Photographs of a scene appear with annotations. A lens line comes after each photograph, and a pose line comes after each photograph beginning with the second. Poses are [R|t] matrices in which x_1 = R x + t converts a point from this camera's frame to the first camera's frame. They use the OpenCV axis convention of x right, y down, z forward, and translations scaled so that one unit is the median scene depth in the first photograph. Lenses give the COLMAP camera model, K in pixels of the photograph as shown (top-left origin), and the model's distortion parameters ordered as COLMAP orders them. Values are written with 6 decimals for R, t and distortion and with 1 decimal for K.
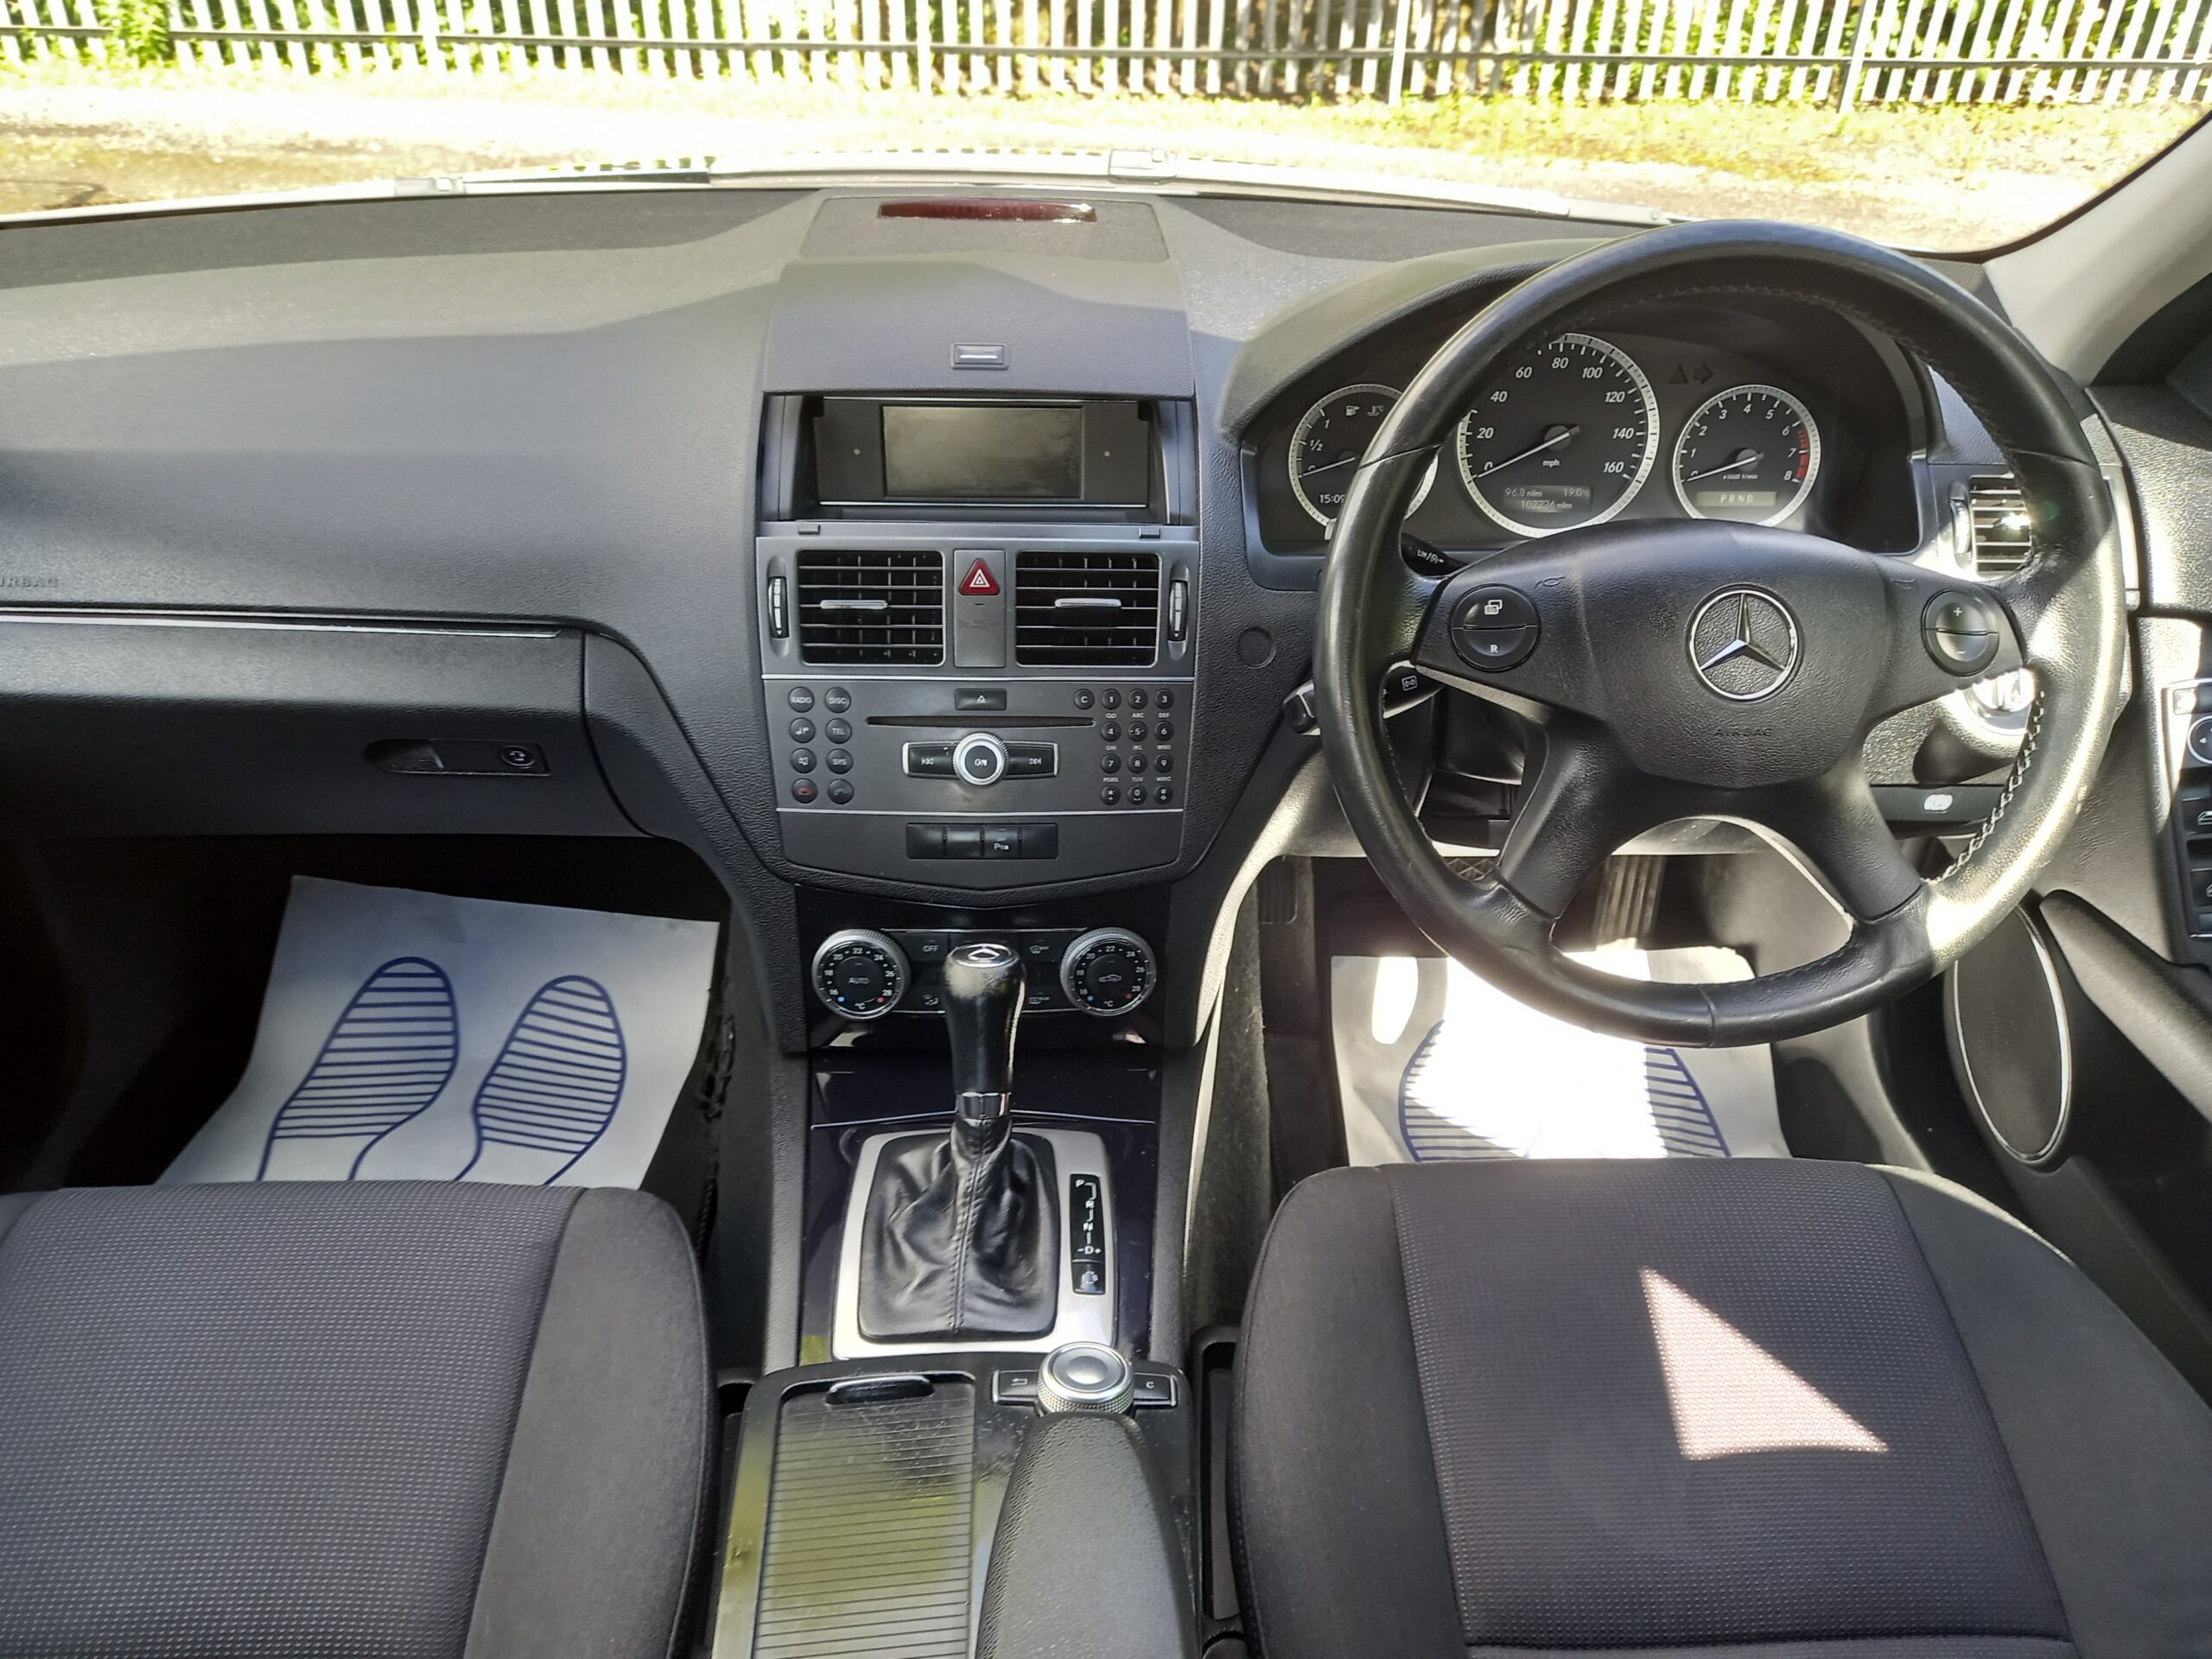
lens RADIAL K [[1643.6, 0, 1102.3], [0, 1643.6, 837.5], [0, 0, 1]] dist [0.060804, -0.062595]
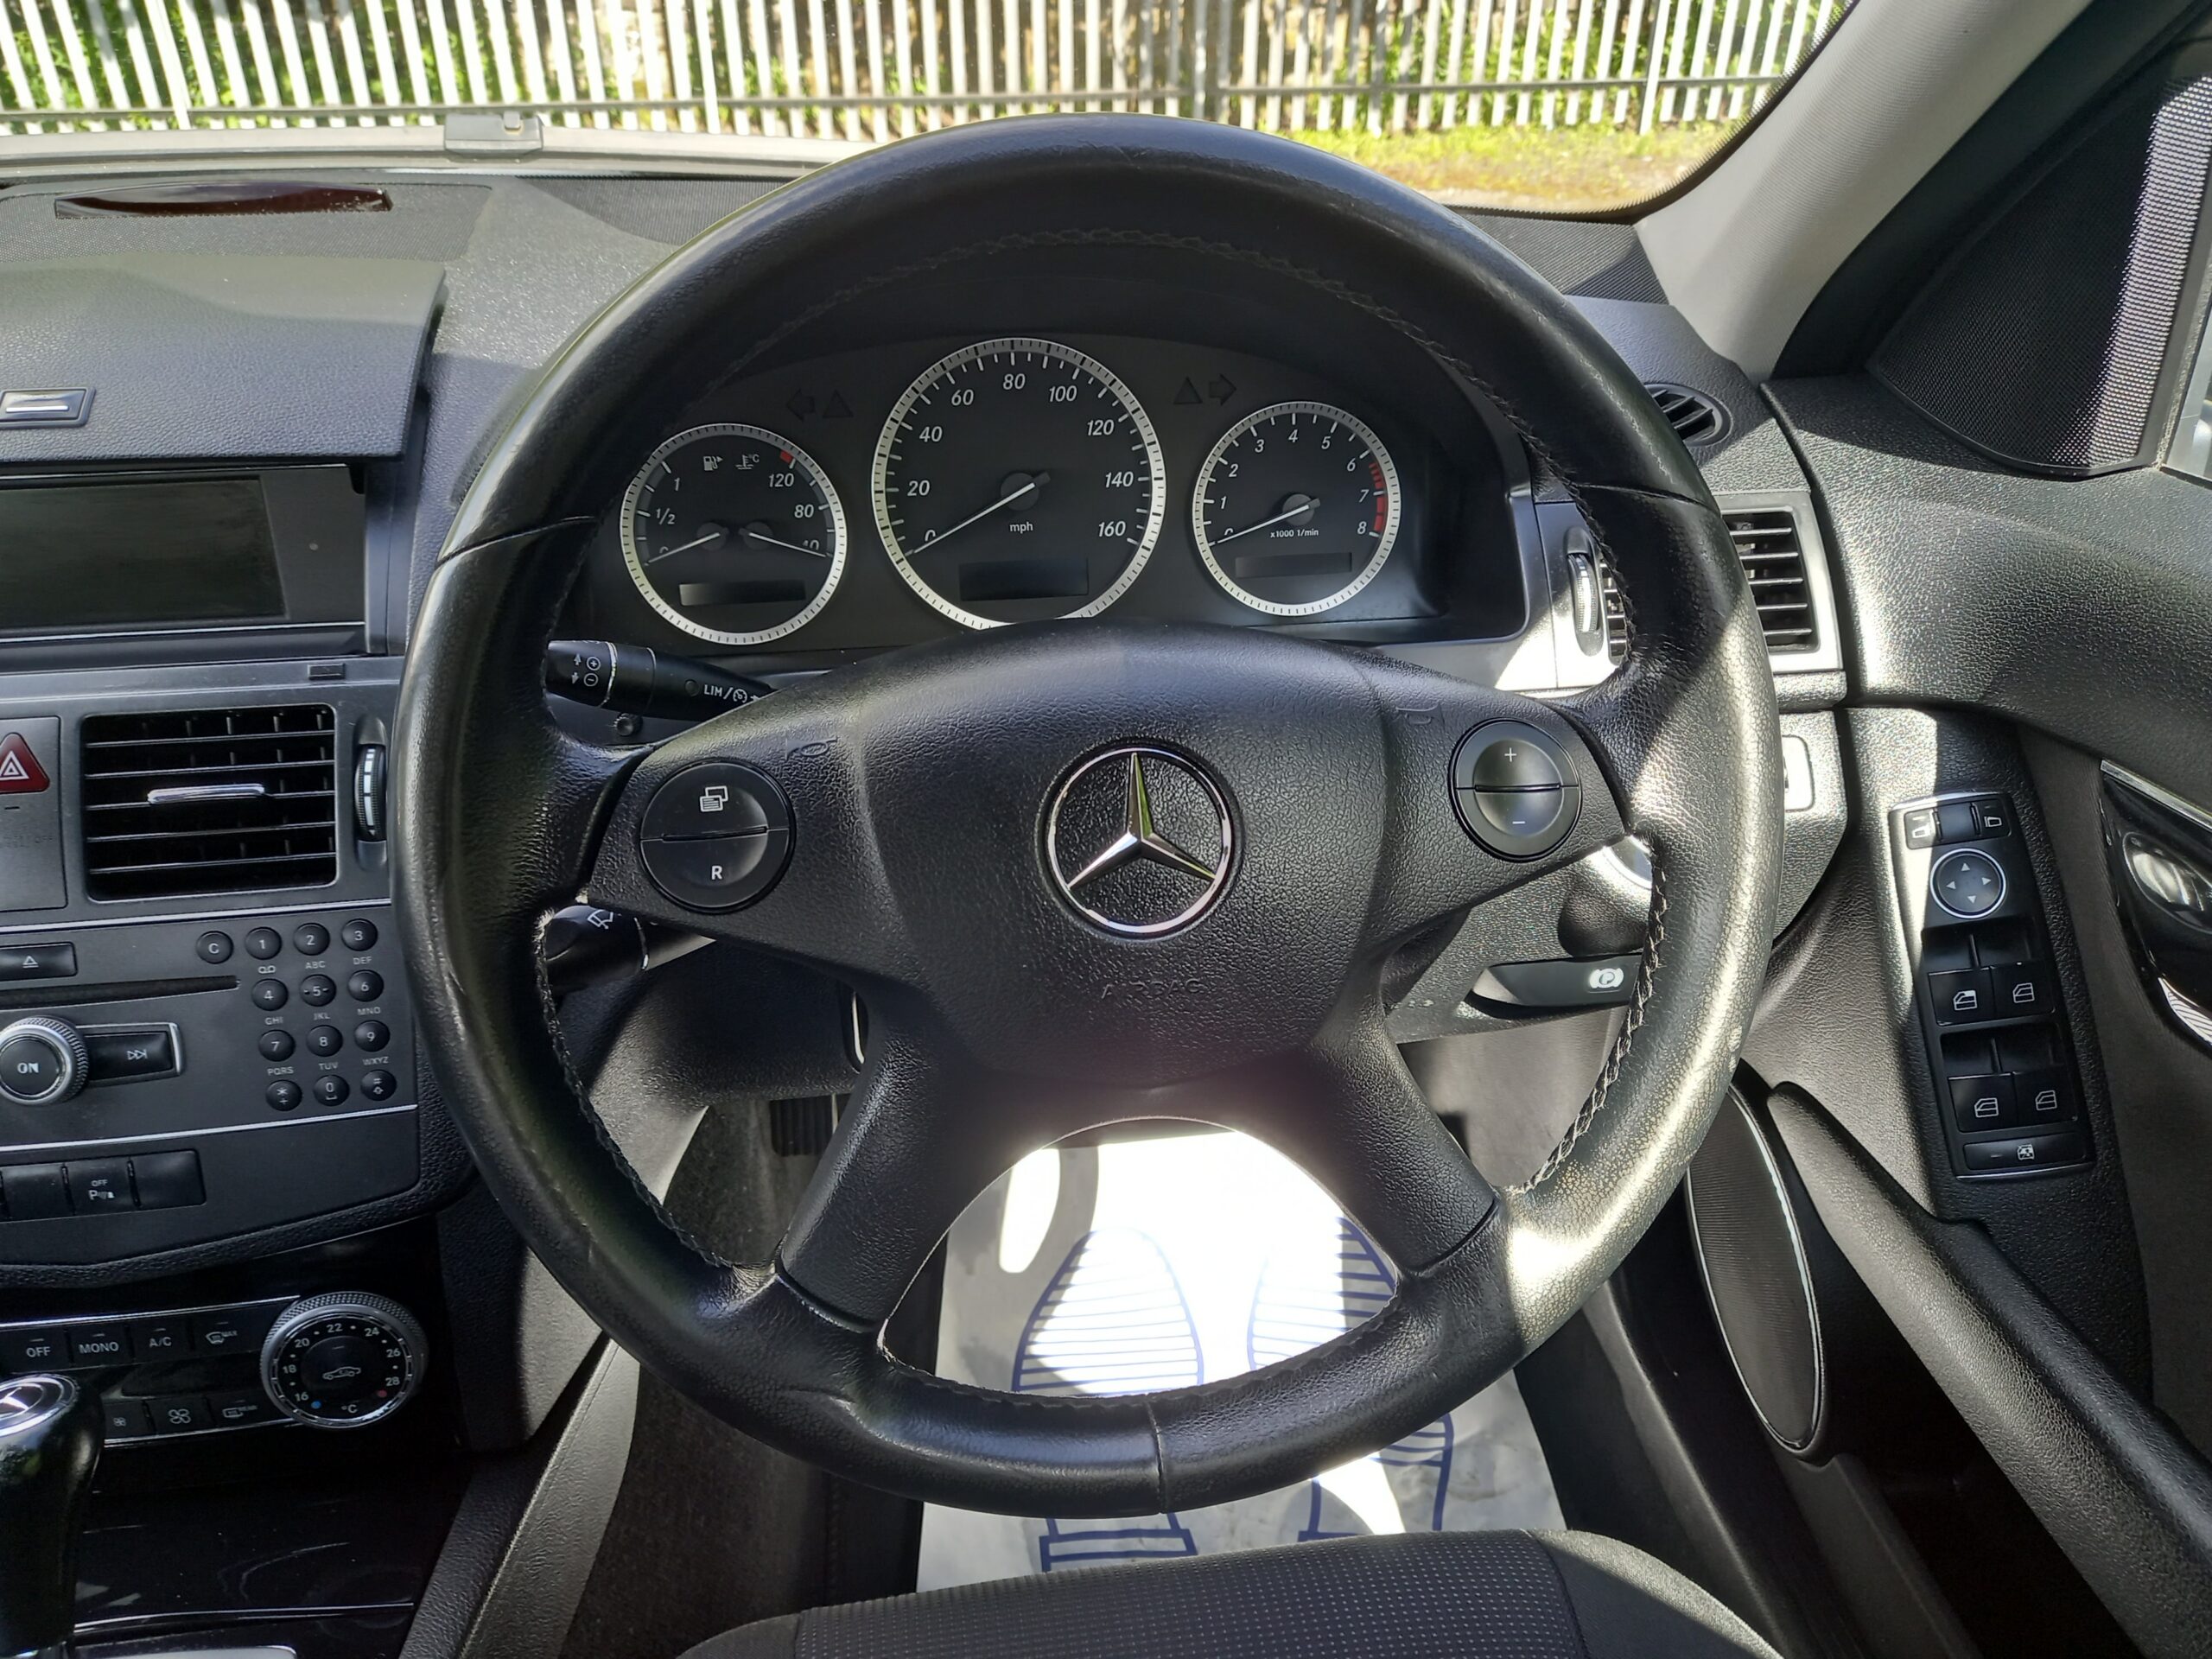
lens RADIAL K [[1643.6, 0, 1106.7], [0, 1643.6, 837.6], [0, 0, 1]] dist [0.060804, -0.062595]
pose [[0.995733, -0.065030, 0.065469, 0.265889], [0.066908, 0.997396, -0.026914, -0.080860], [-0.063548, 0.031180, 0.997492, 0.335197]]
